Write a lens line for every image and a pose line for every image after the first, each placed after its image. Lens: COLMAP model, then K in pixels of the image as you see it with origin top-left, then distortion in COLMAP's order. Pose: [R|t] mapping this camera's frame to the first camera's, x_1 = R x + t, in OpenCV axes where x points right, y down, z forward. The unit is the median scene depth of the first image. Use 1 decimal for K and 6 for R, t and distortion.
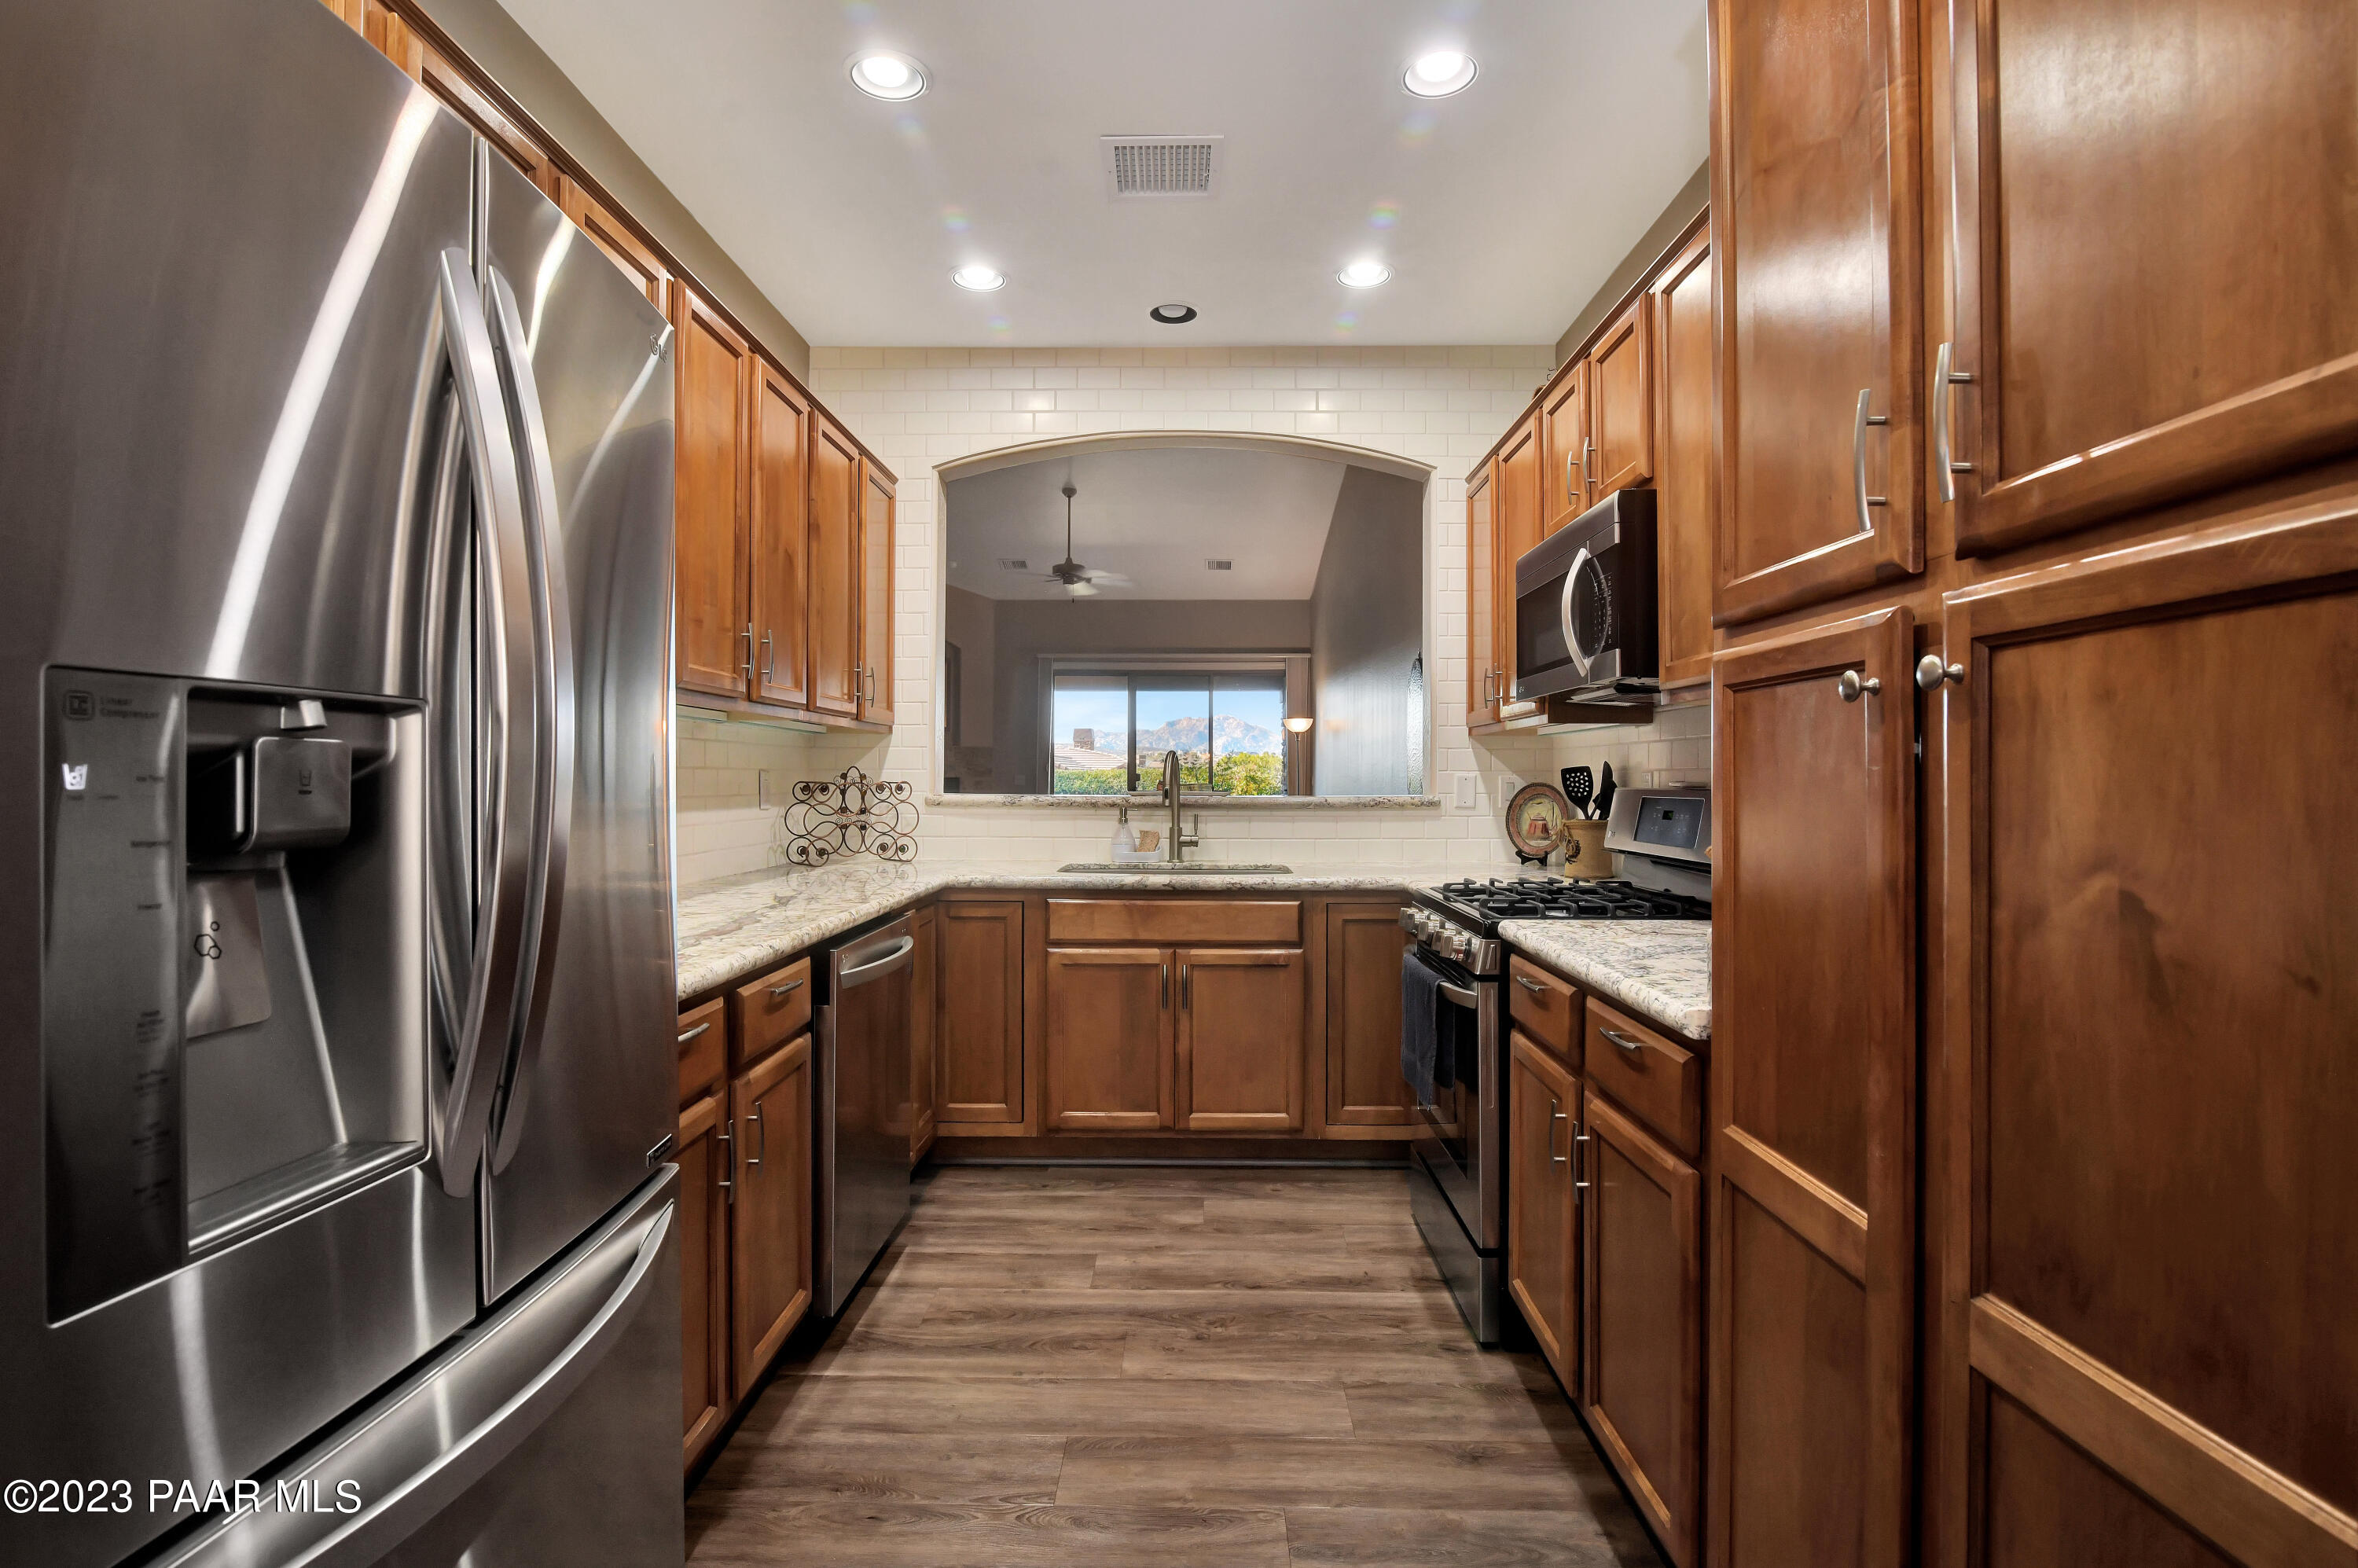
lens RADIAL K [[1120.5, 0, 1177.0], [0, 1120.5, 775.3], [0, 0, 1]] dist [-0.014693, 0.000025]
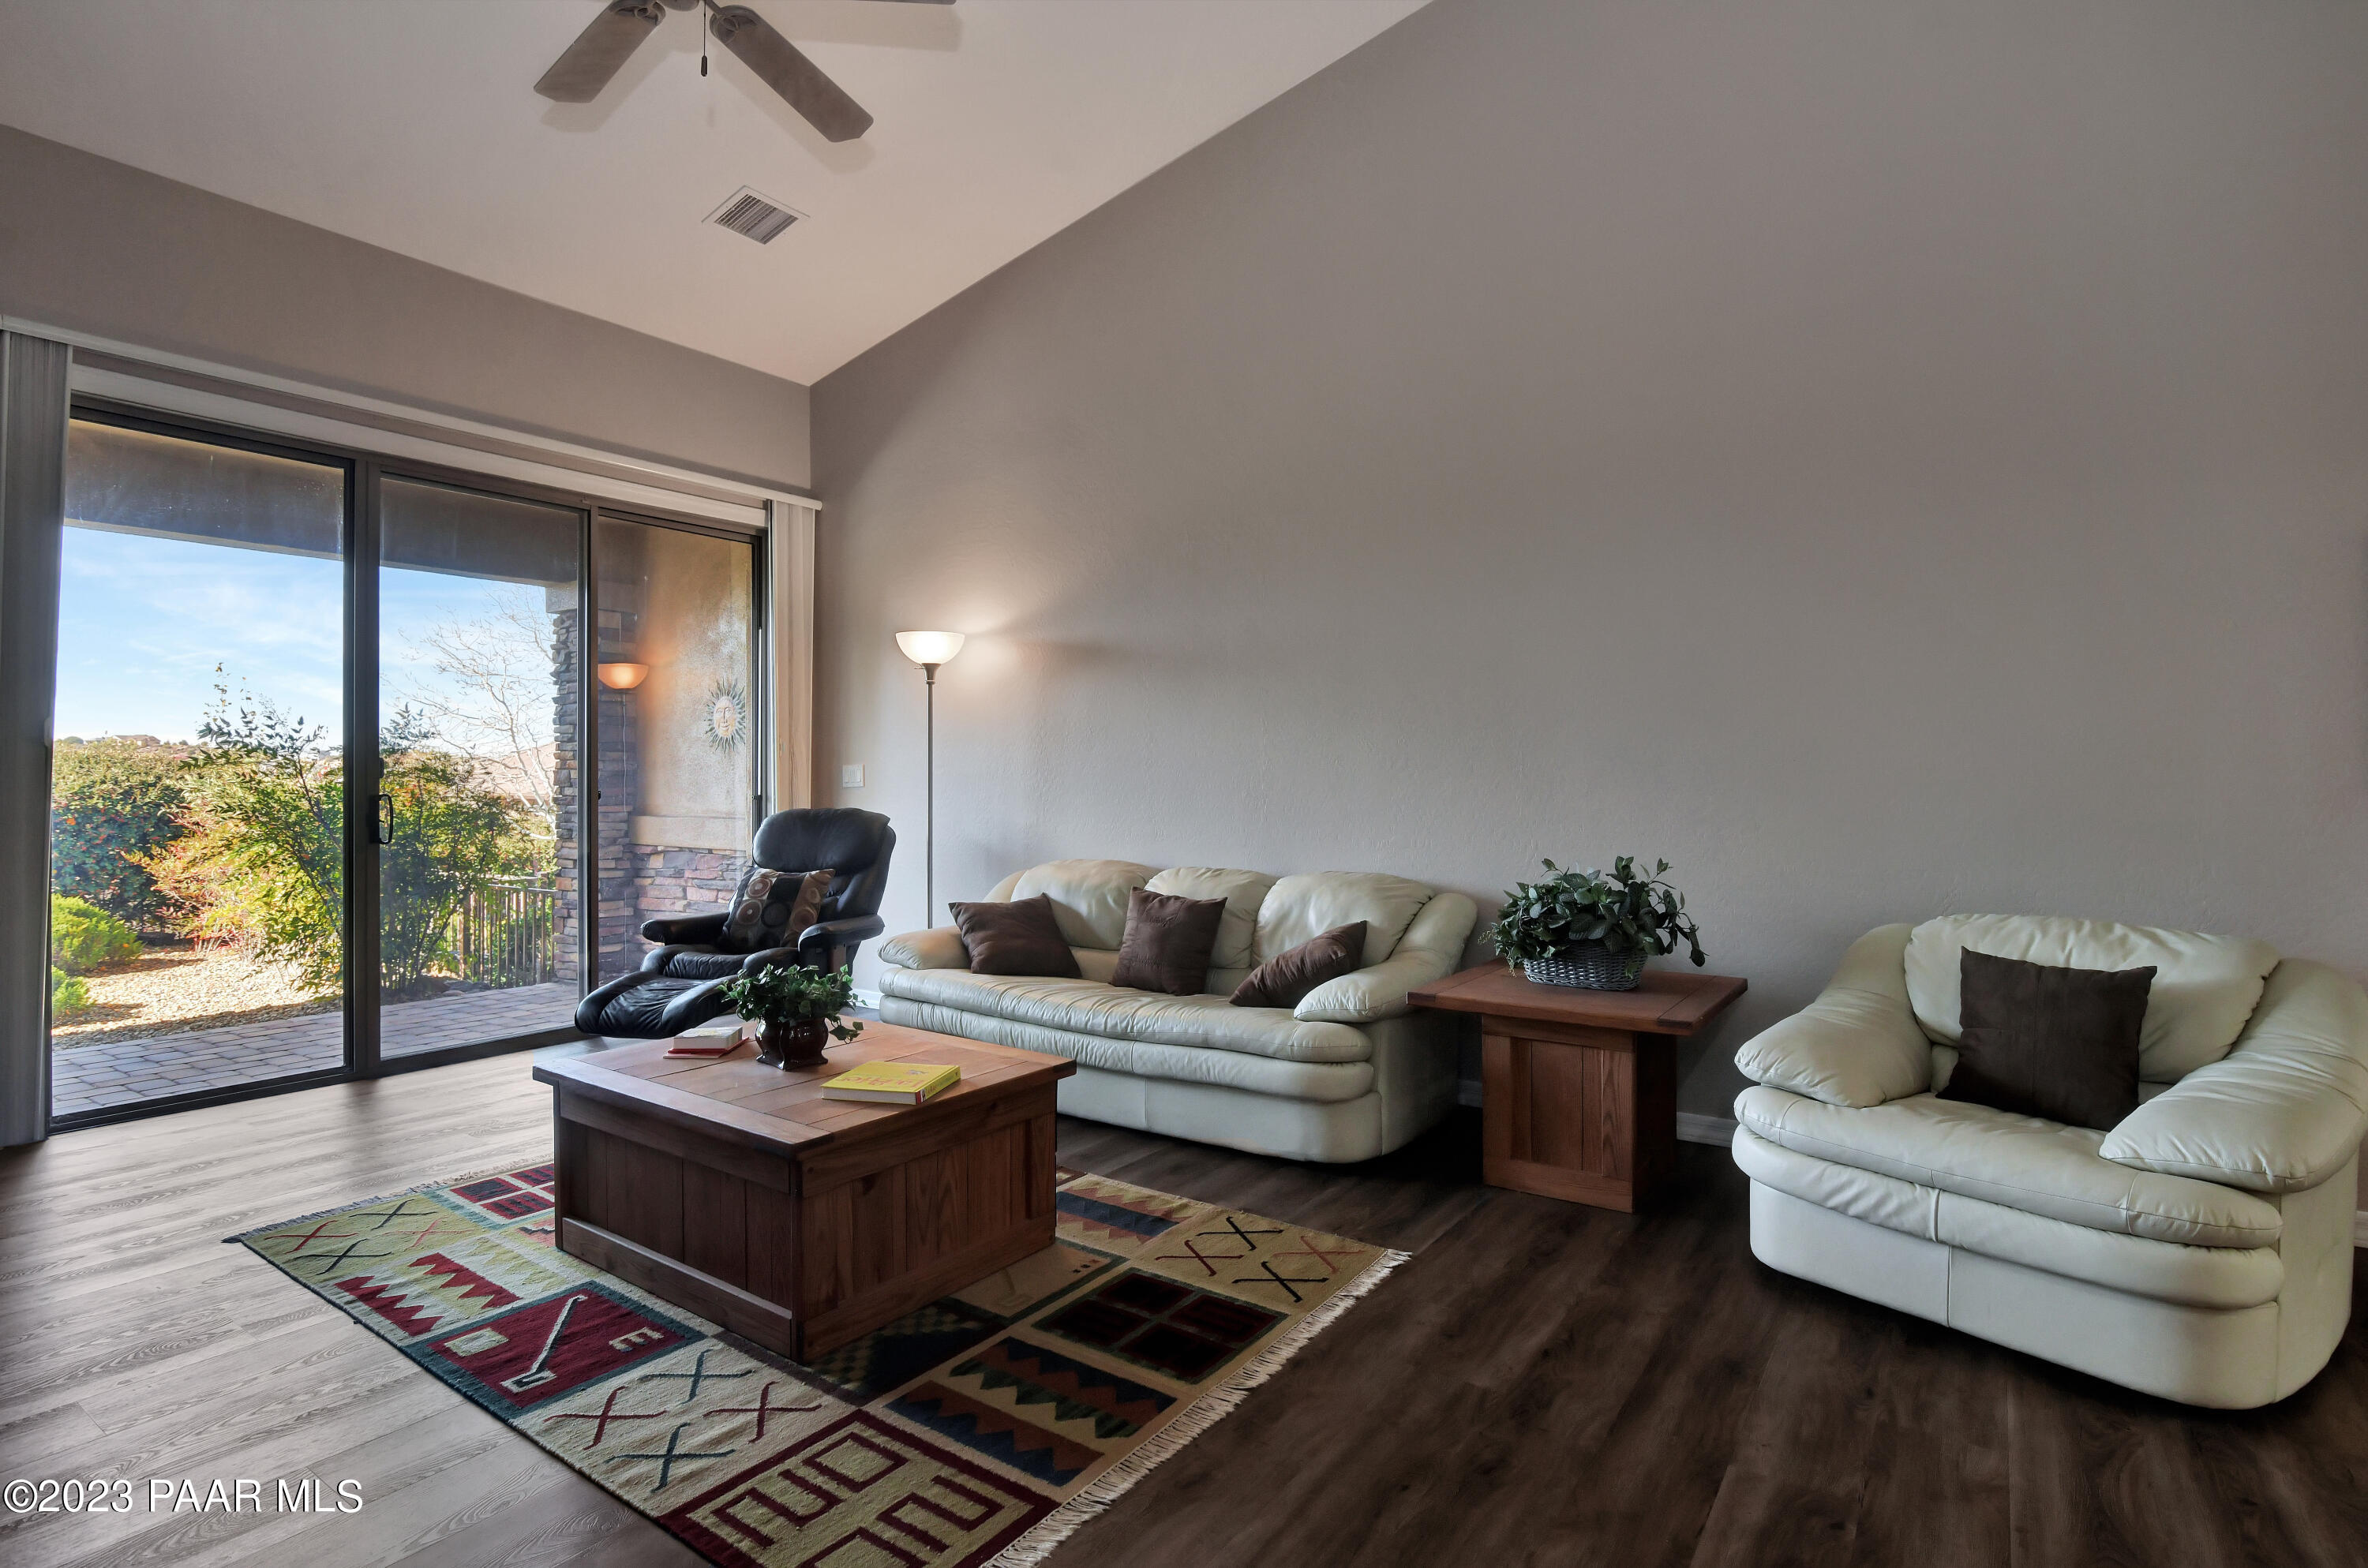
lens RADIAL K [[1171.2, 0, 1191.6], [0, 1171.2, 773.6], [0, 0, 1]] dist [-0.021306, 0.001074]
pose [[0.545247, 0.001437, 0.838274, -0.702322], [0.000099, 0.999998, -0.001779, 0.016538], [-0.838275, 0.001053, 0.545246, 2.122122]]
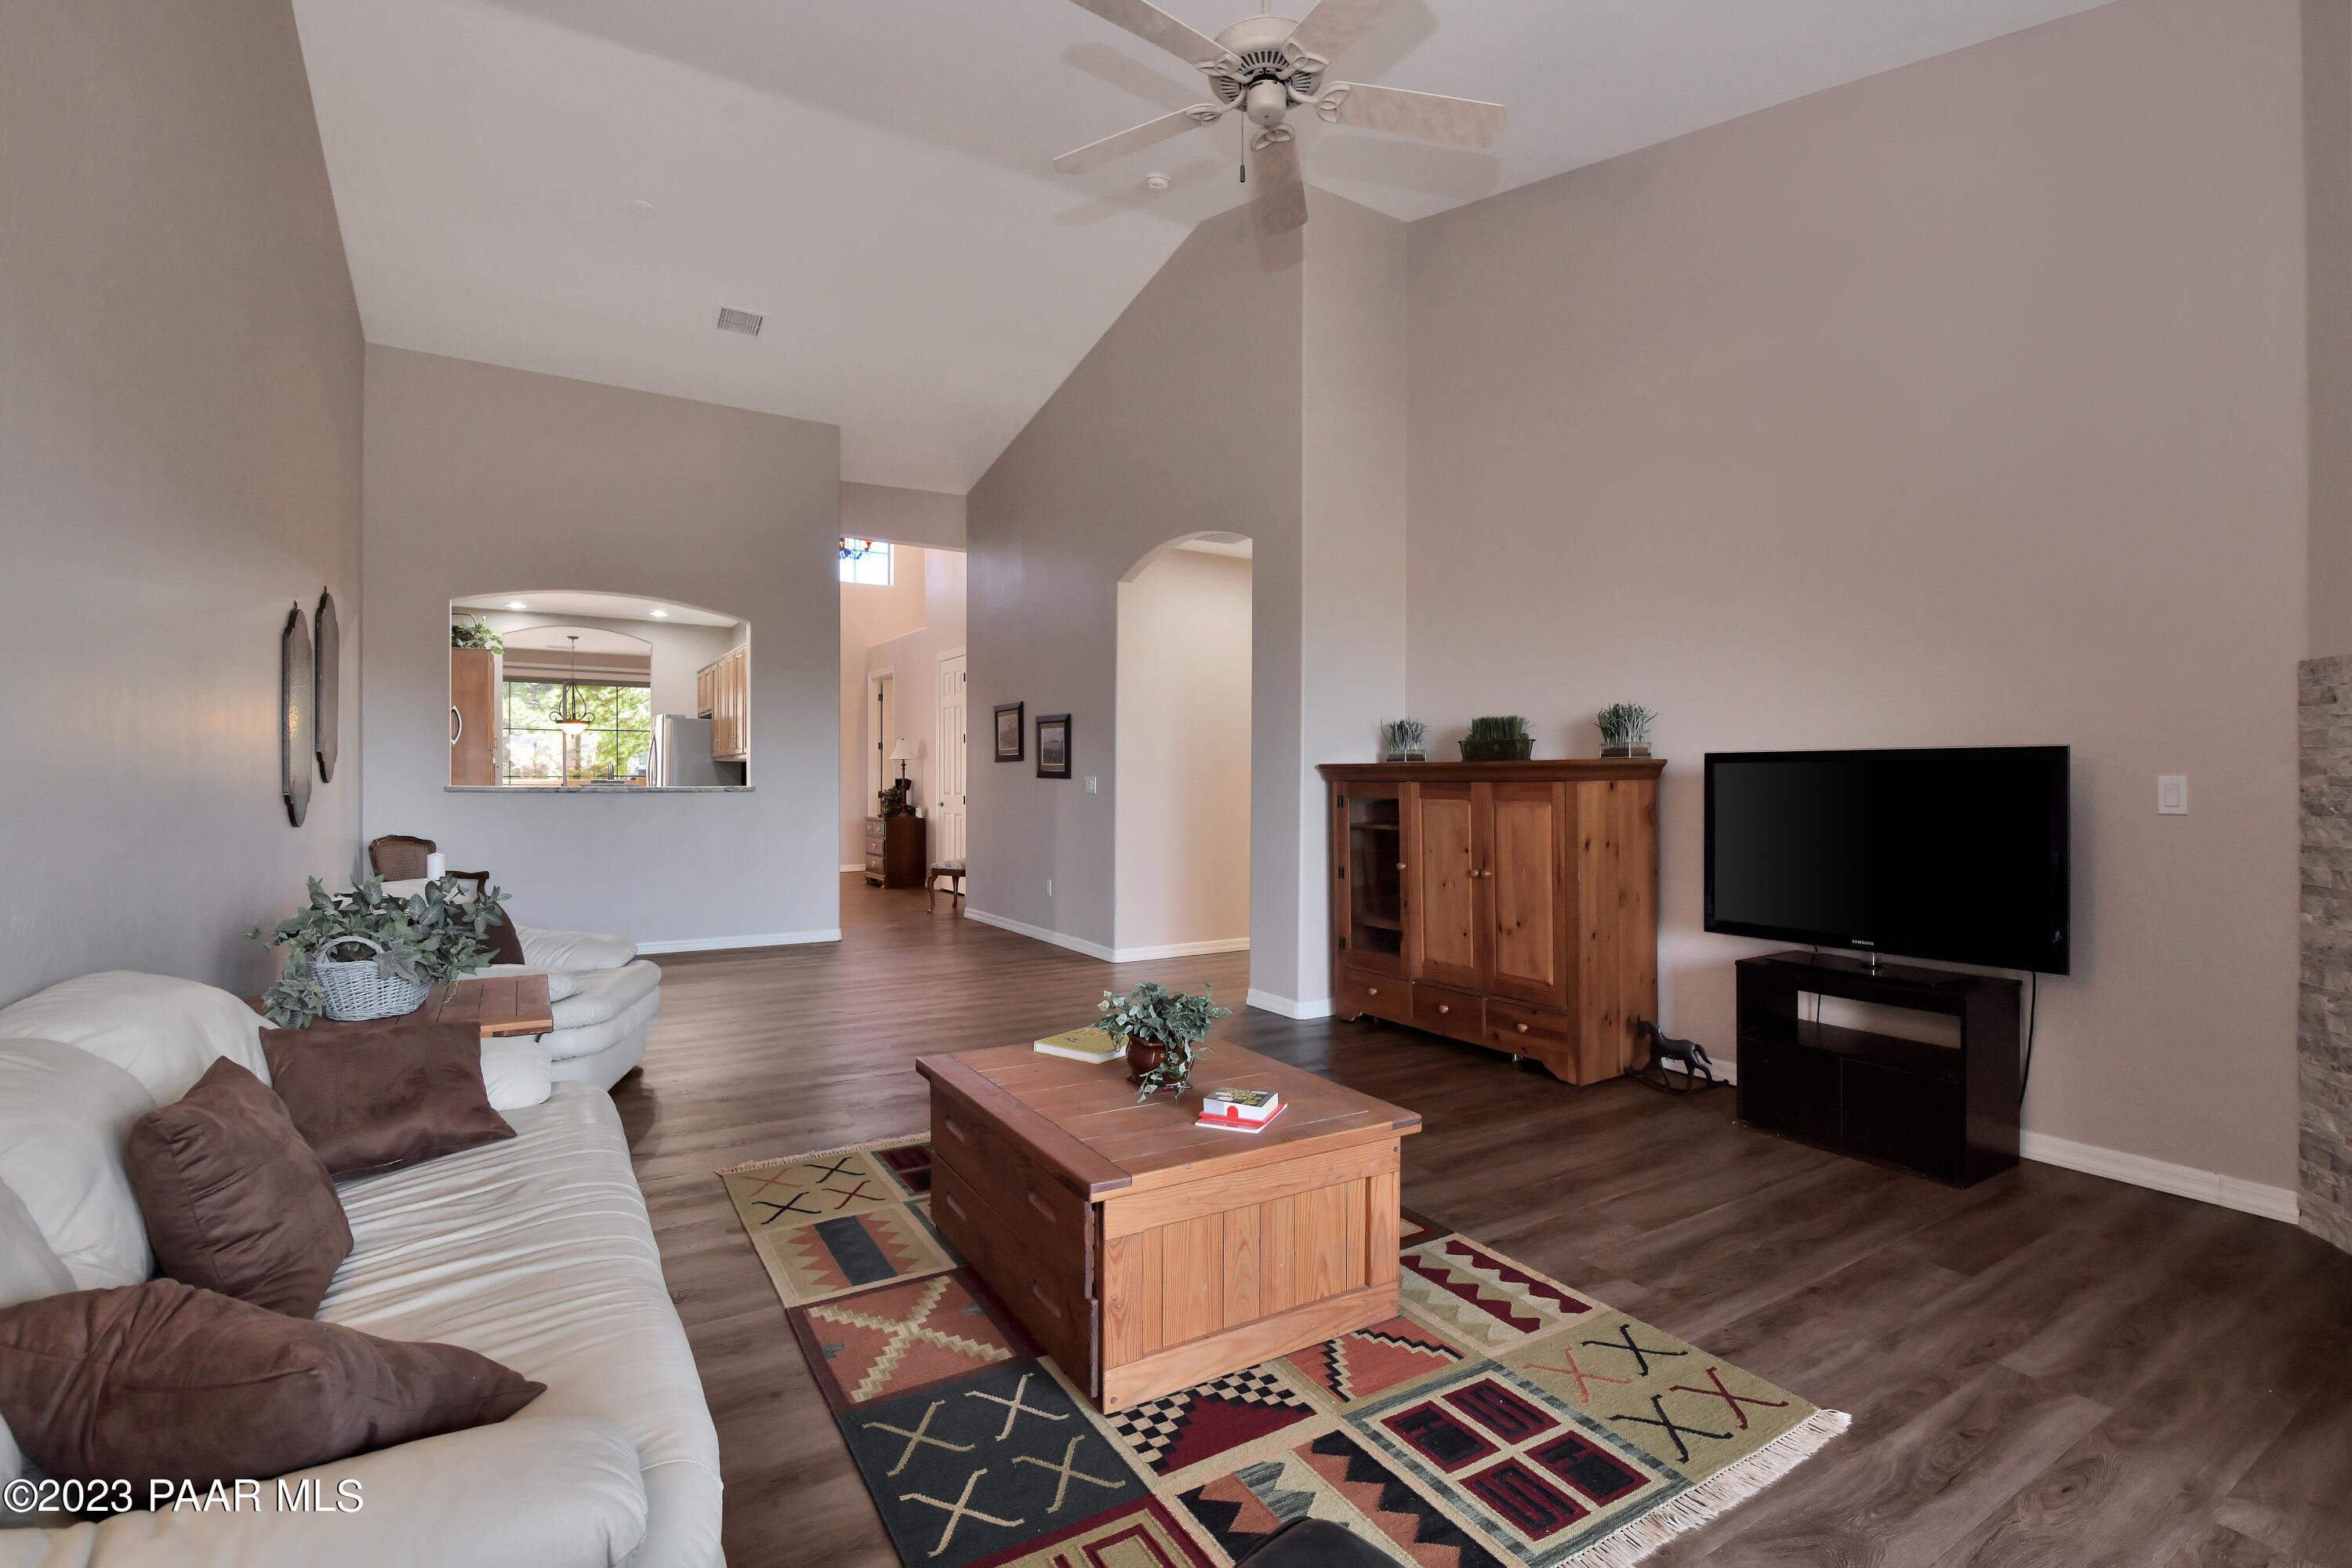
lens RADIAL K [[1080.3, 0, 1178.0], [0, 1080.3, 779.9], [0, 0, 1]] dist [-0.000675, 0.000141]
pose [[-0.838014, -0.002125, -0.545645, 0.204161], [-0.001876, 0.999998, -0.001014, 0.007382], [0.545645, 0.000174, -0.838016, 3.403546]]
